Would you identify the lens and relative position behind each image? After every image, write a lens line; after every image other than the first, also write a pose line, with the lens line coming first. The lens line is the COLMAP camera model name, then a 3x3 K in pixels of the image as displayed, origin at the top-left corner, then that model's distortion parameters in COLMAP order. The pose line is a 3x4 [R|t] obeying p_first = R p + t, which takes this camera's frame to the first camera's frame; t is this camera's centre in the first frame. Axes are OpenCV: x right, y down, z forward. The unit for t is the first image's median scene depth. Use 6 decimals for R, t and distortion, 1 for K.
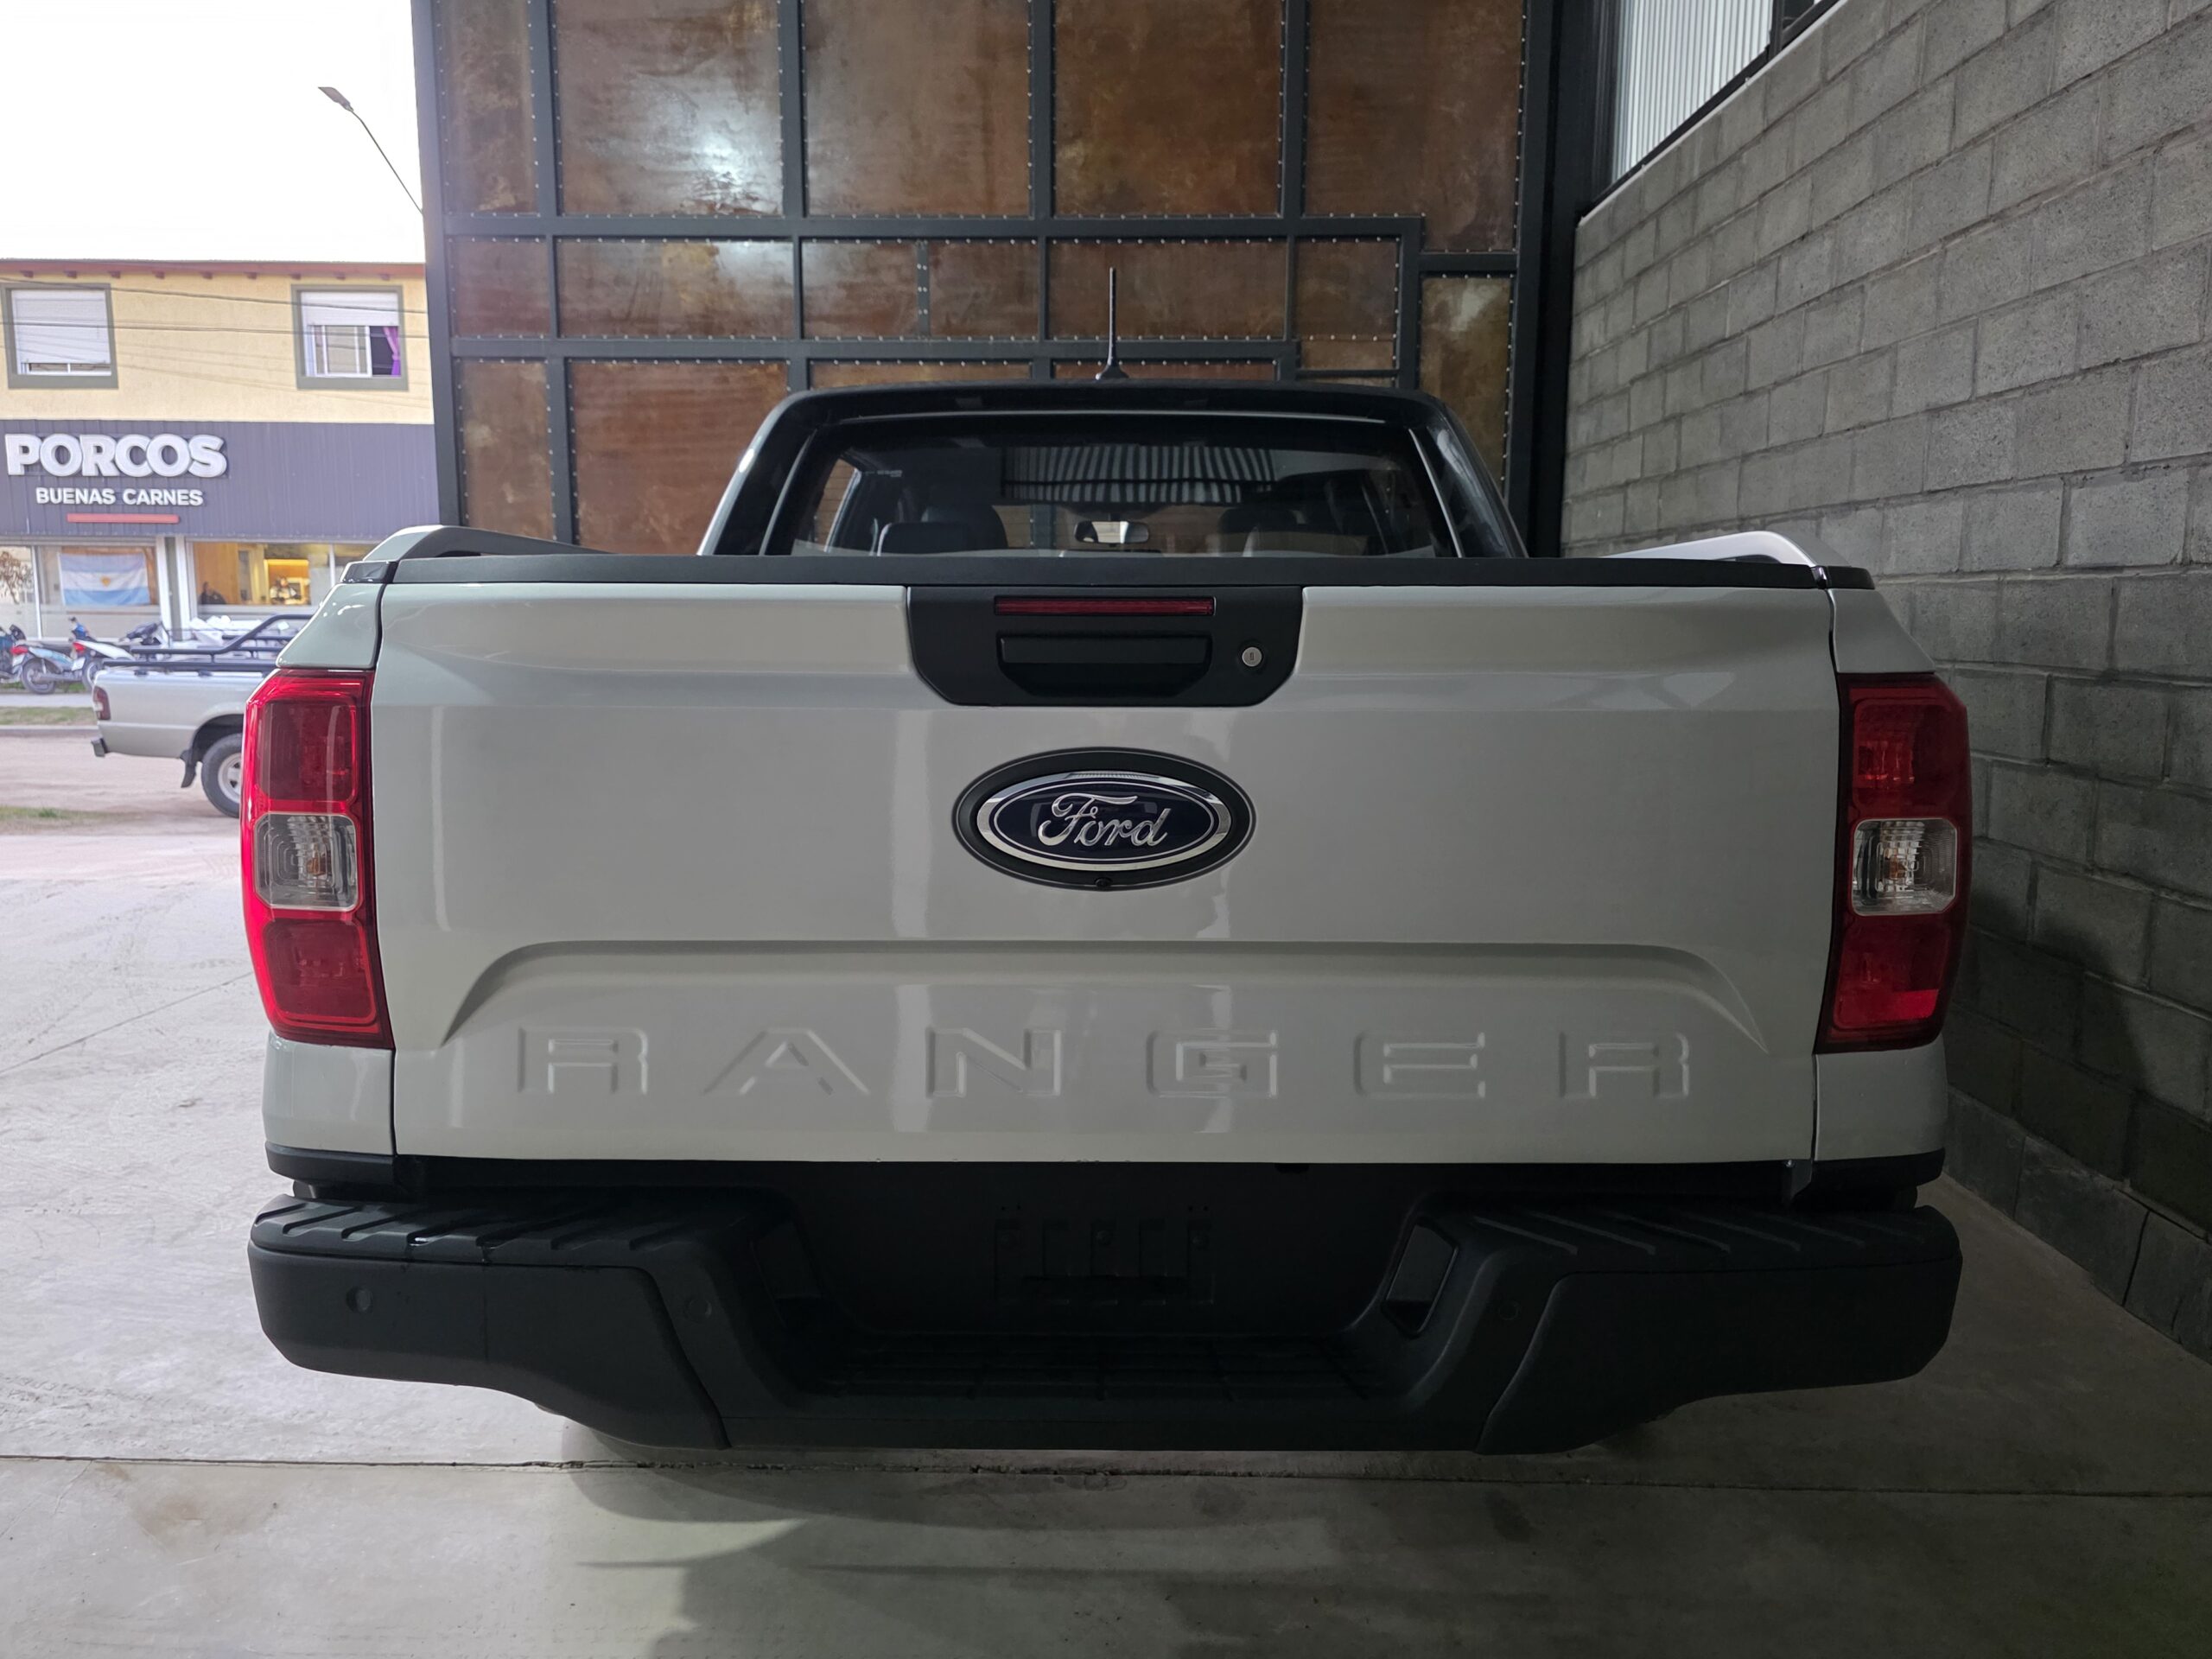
lens RADIAL K [[1524.9, 0, 1134.3], [0, 1524.9, 815.0], [0, 0, 1]] dist [0.031386, -0.035822]
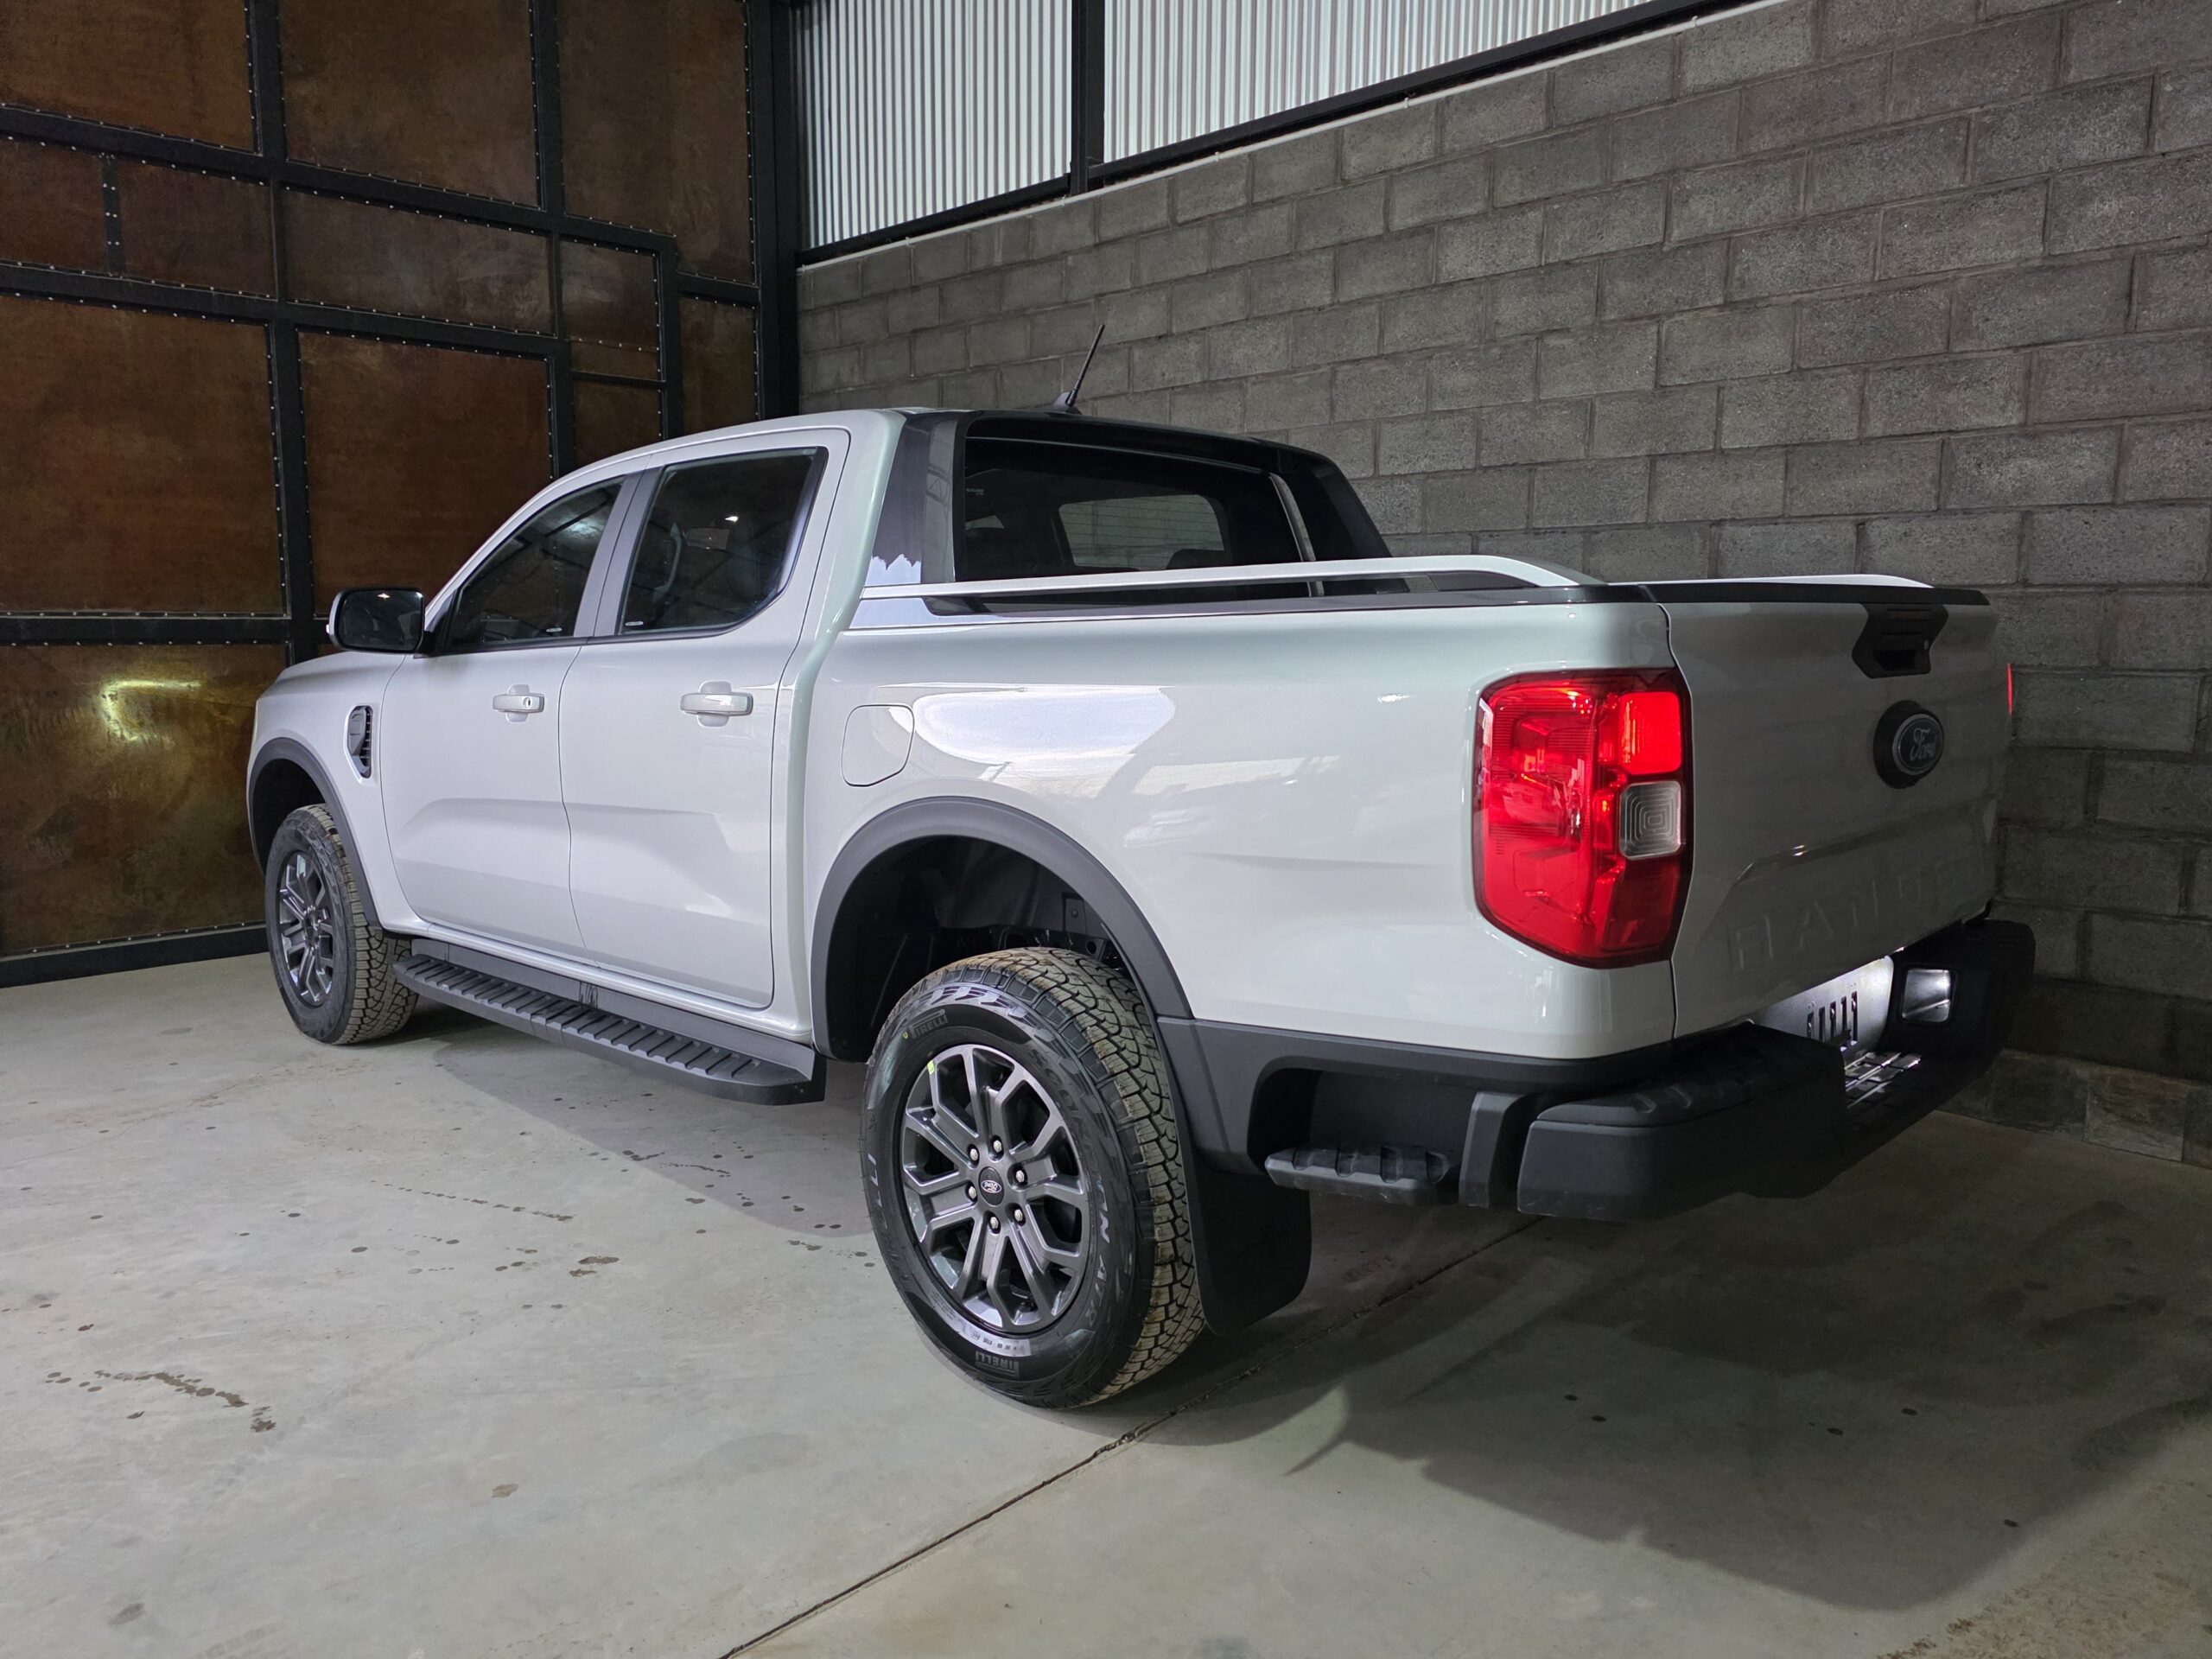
lens RADIAL K [[1494.4, 0, 1106.5], [0, 1494.4, 797.7], [0, 0, 1]] dist [0.051245, -0.045086]
pose [[0.702329, -0.085910, 0.706649, -0.643118], [0.094423, 0.995162, 0.027140, -0.023618], [-0.705562, 0.047663, 0.707043, 0.159826]]
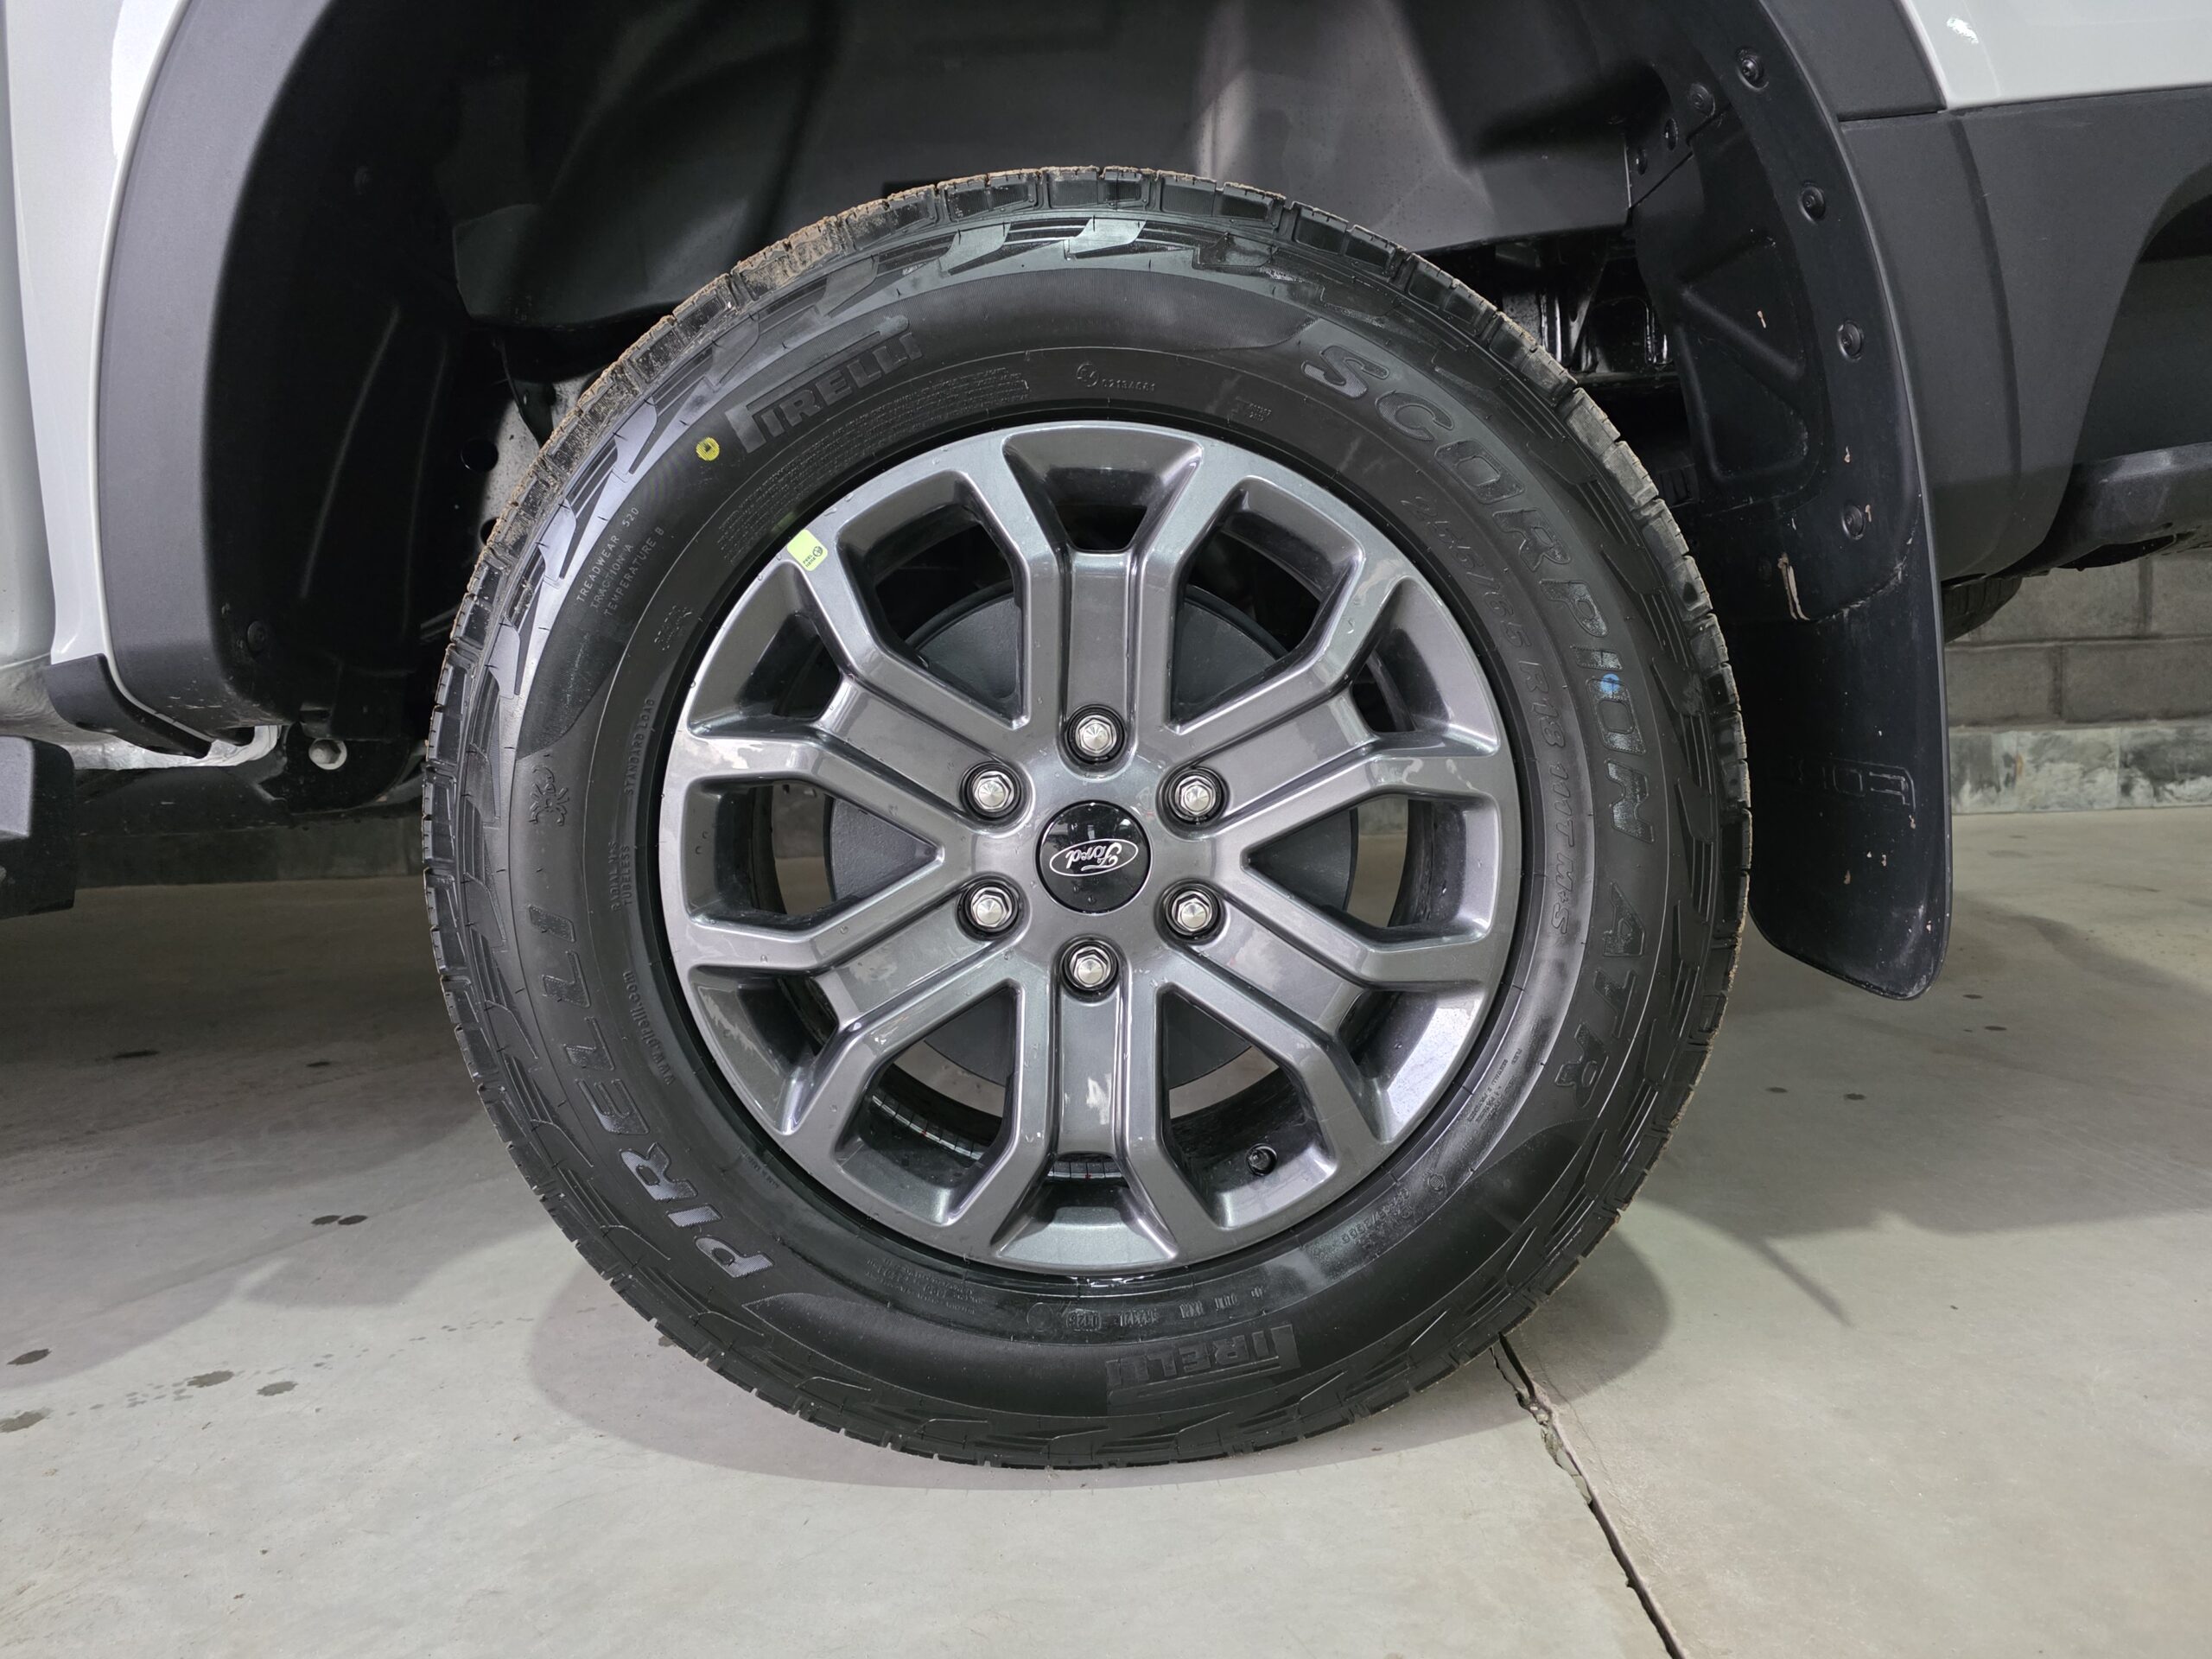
lens RADIAL K [[1477.3, 0, 1113.4], [0, 1477.3, 822.5], [0, 0, 1]] dist [0.060354, -0.071047]
pose [[0.000865, -0.116916, 0.993141, -0.446031], [0.171985, 0.978361, 0.115026, 0.127276], [-0.985099, 0.170706, 0.020954, 0.652611]]
